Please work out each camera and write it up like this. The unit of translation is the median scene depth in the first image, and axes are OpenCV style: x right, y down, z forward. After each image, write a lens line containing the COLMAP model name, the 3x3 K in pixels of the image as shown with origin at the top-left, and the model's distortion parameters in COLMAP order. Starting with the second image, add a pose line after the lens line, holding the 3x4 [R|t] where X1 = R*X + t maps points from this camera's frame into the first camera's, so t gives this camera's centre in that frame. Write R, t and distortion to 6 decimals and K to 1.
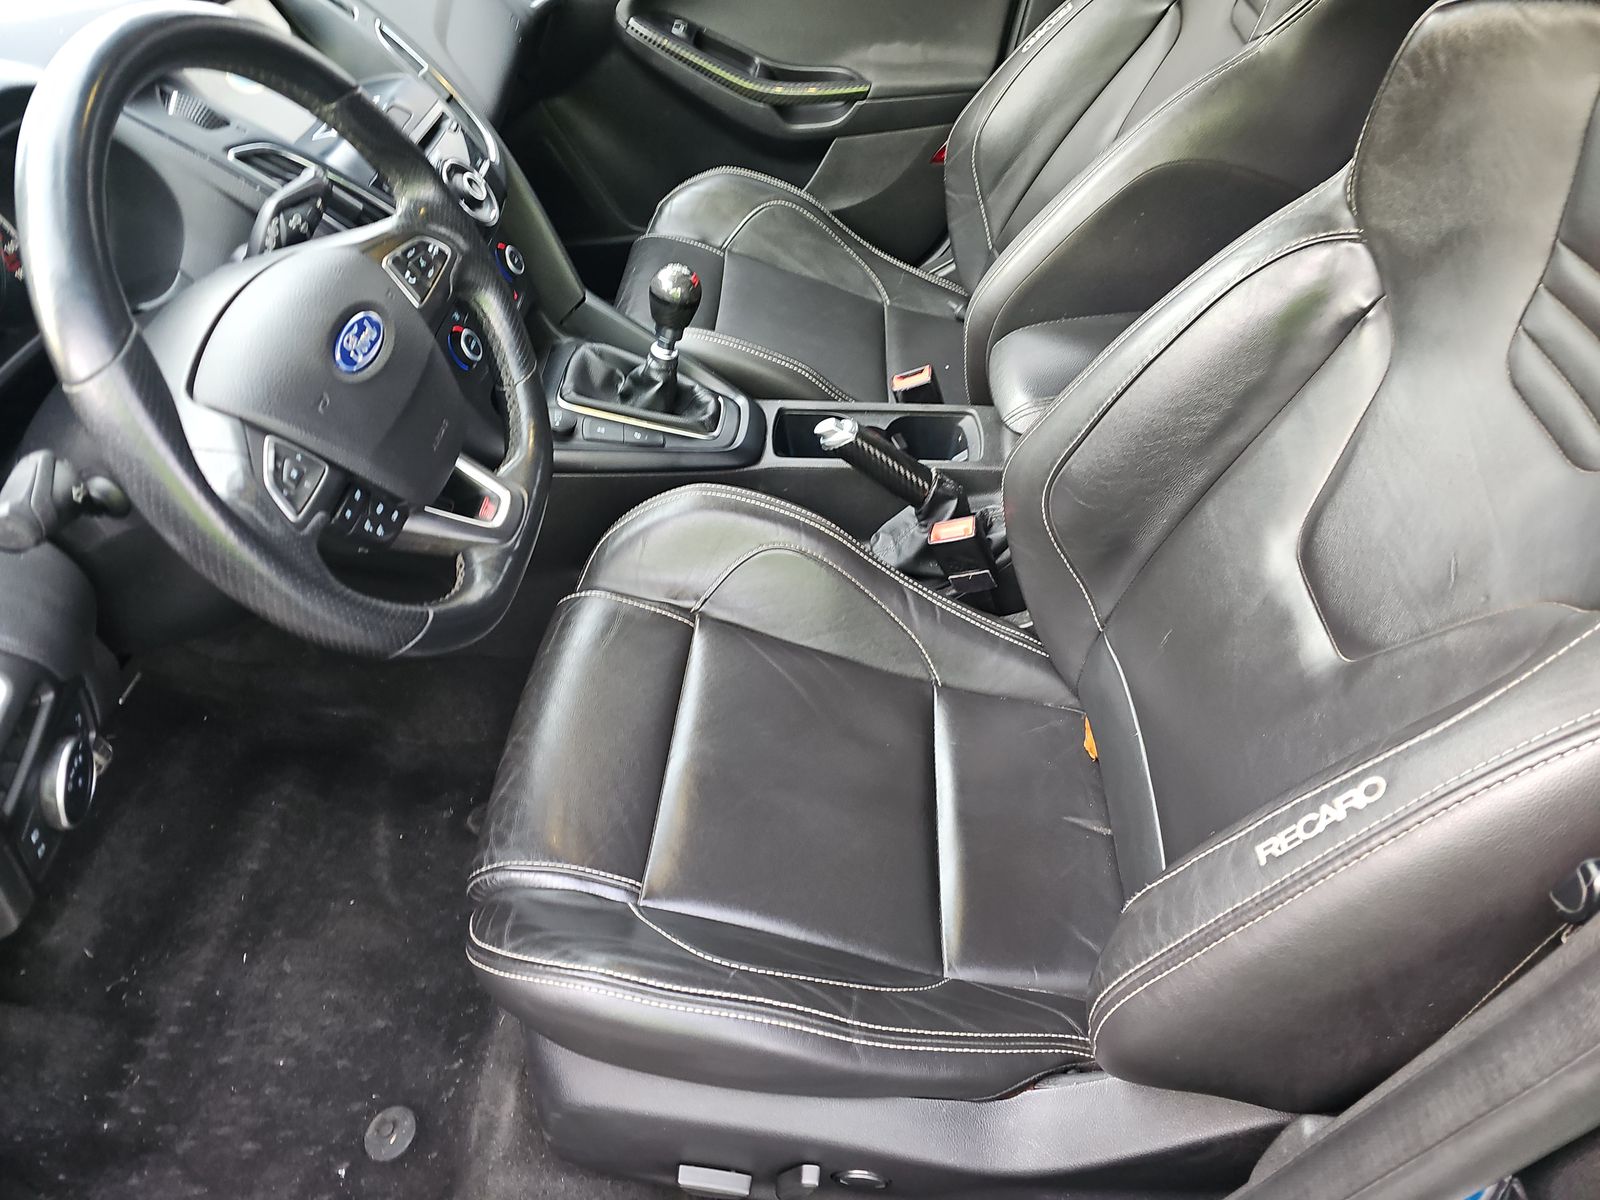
lens RADIAL K [[1073.1, 0, 800.0], [0, 1073.1, 600.0], [0, 0, 1]] dist [0.048448, -0.058002]
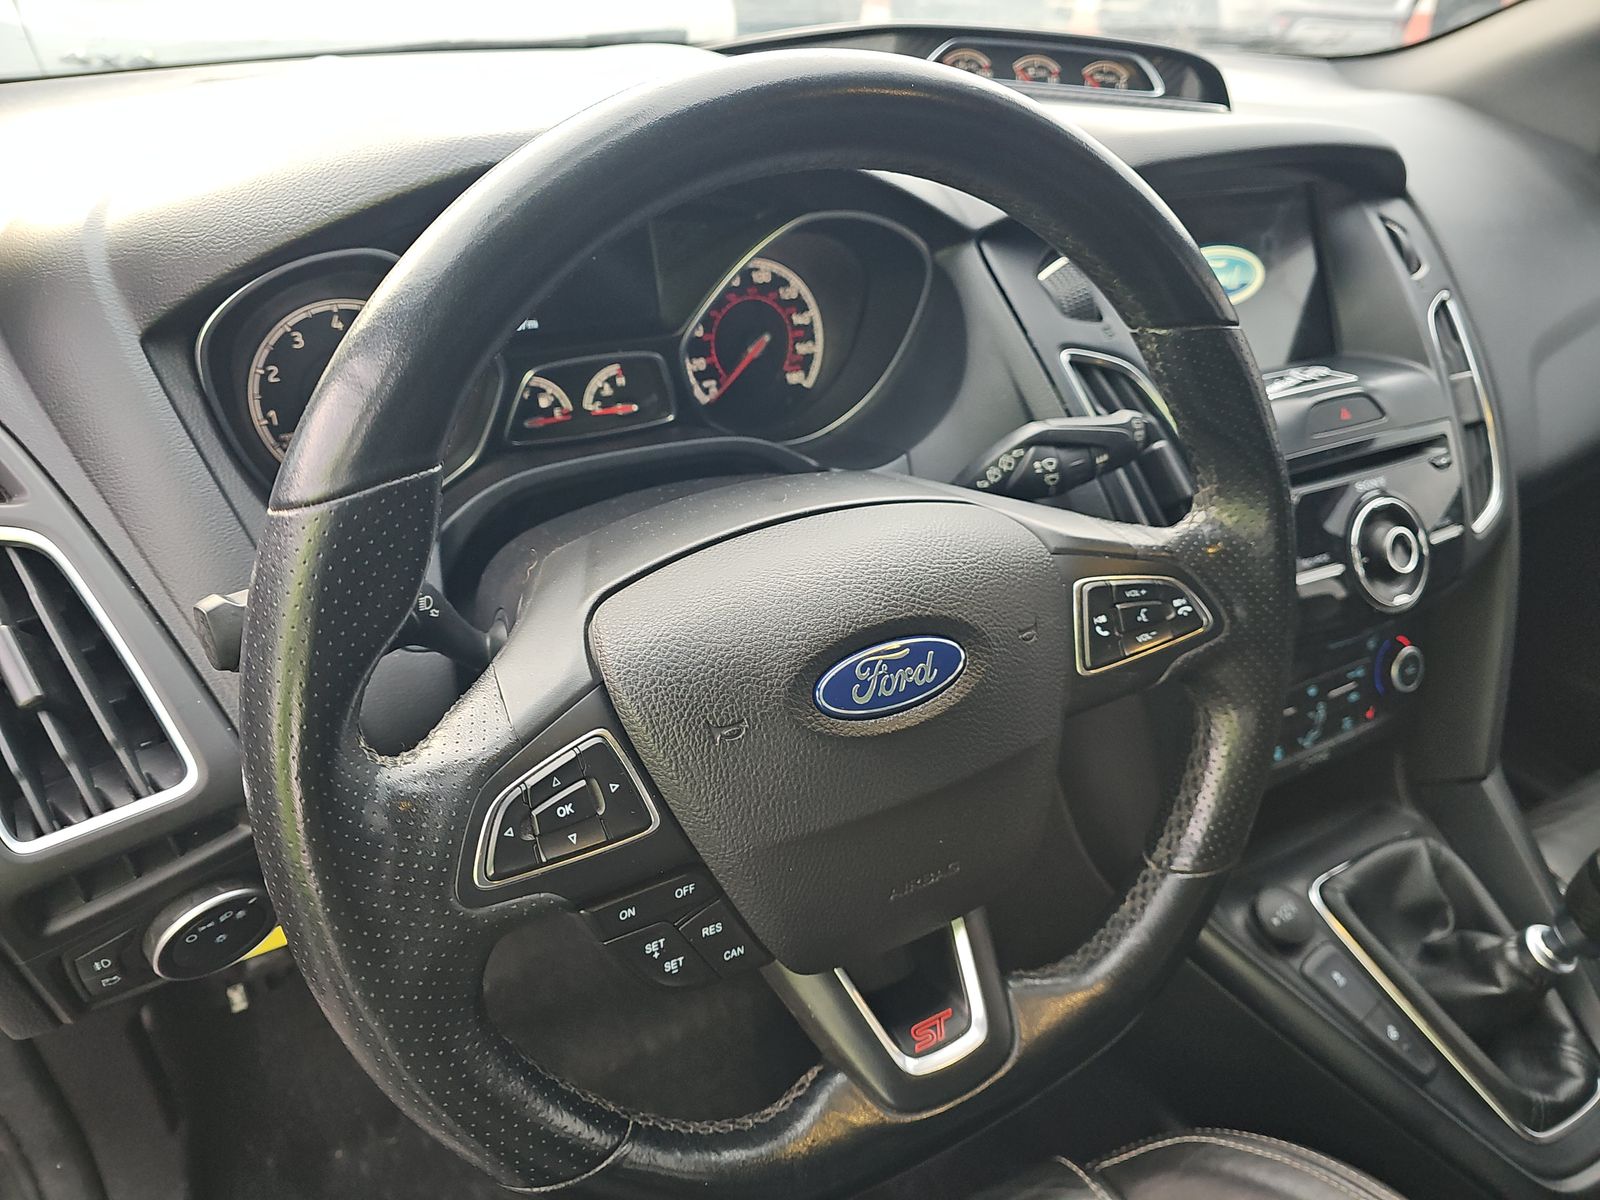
lens RADIAL K [[1073.1, 0, 800.0], [0, 1073.1, 600.0], [0, 0, 1]] dist [0.048448, -0.058002]
pose [[0.532541, 0.504000, -0.679988, -0.046918], [-0.636432, 0.768072, 0.070857, -0.167316], [0.557992, 0.395031, 0.729791, 0.335492]]
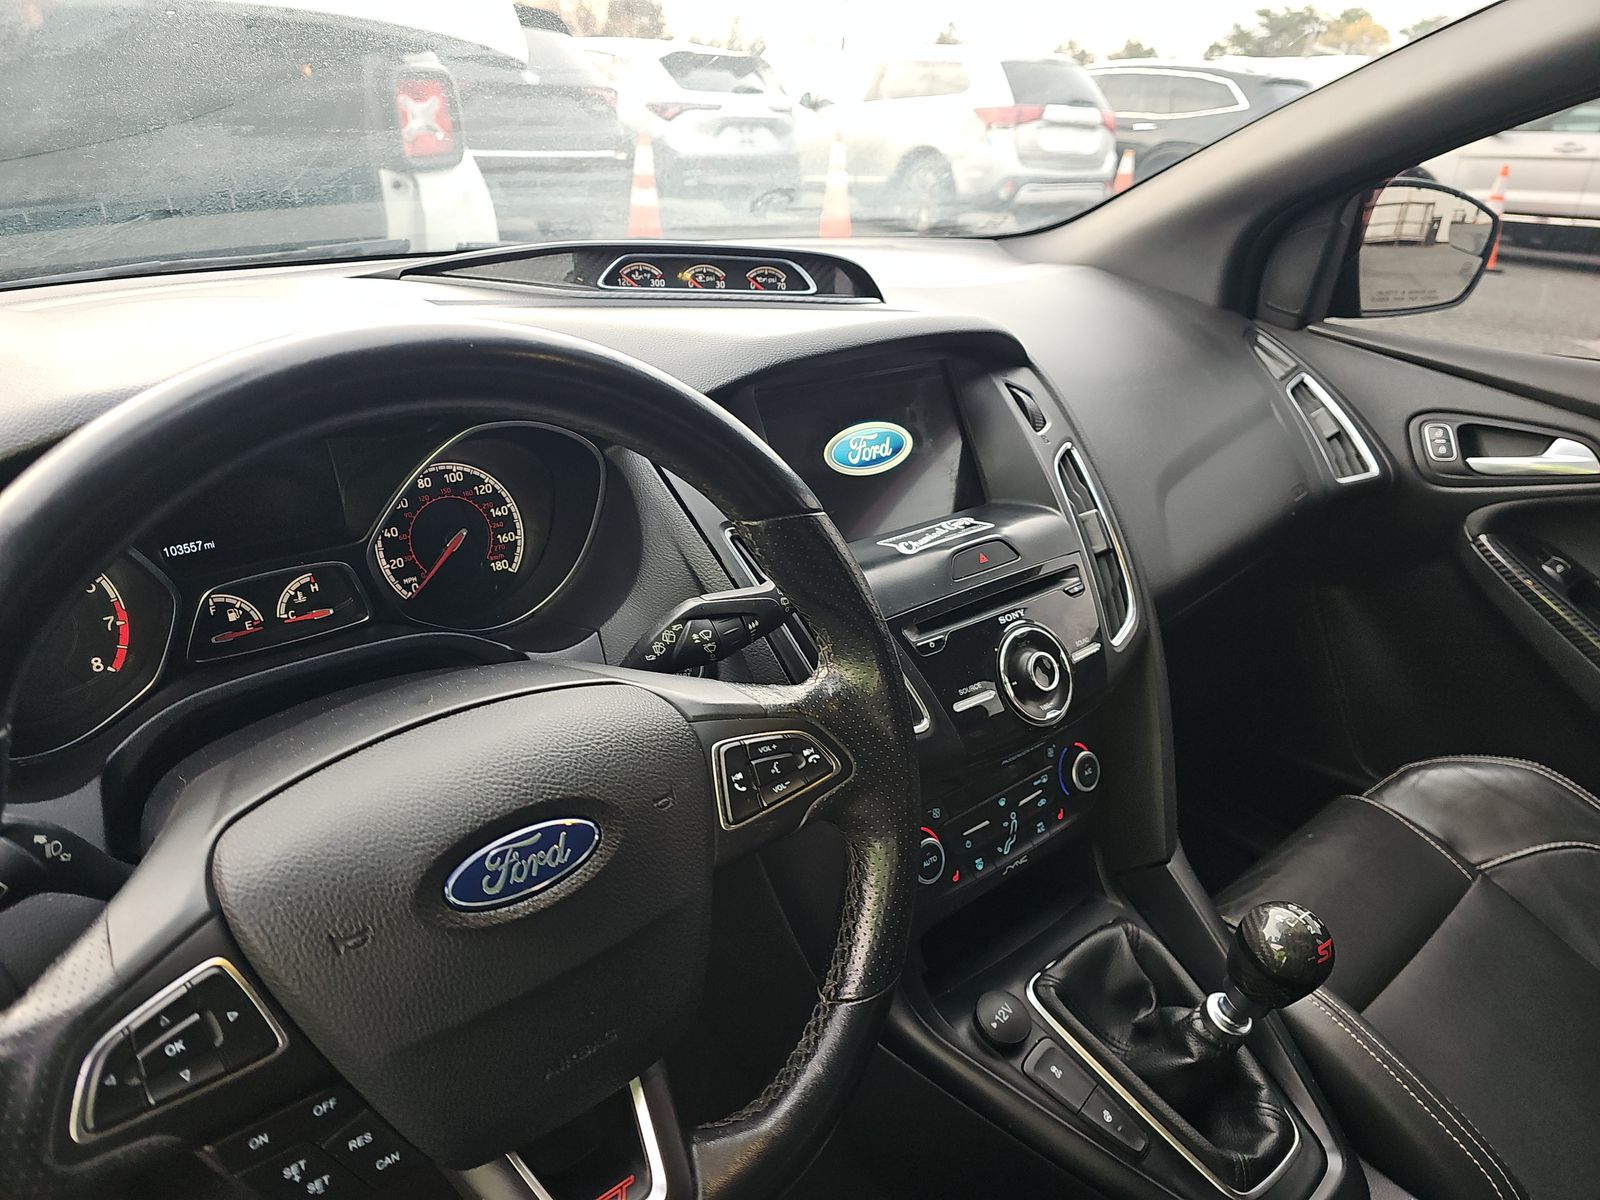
lens RADIAL K [[1059.8, 0, 800.0], [0, 1059.8, 600.0], [0, 0, 1]] dist [0.055643, -0.058717]
pose [[0.678534, 0.356297, -0.642374, 0.011953], [-0.547316, 0.828479, -0.118603, -0.223561], [0.489936, 0.432058, 0.757158, 0.342770]]
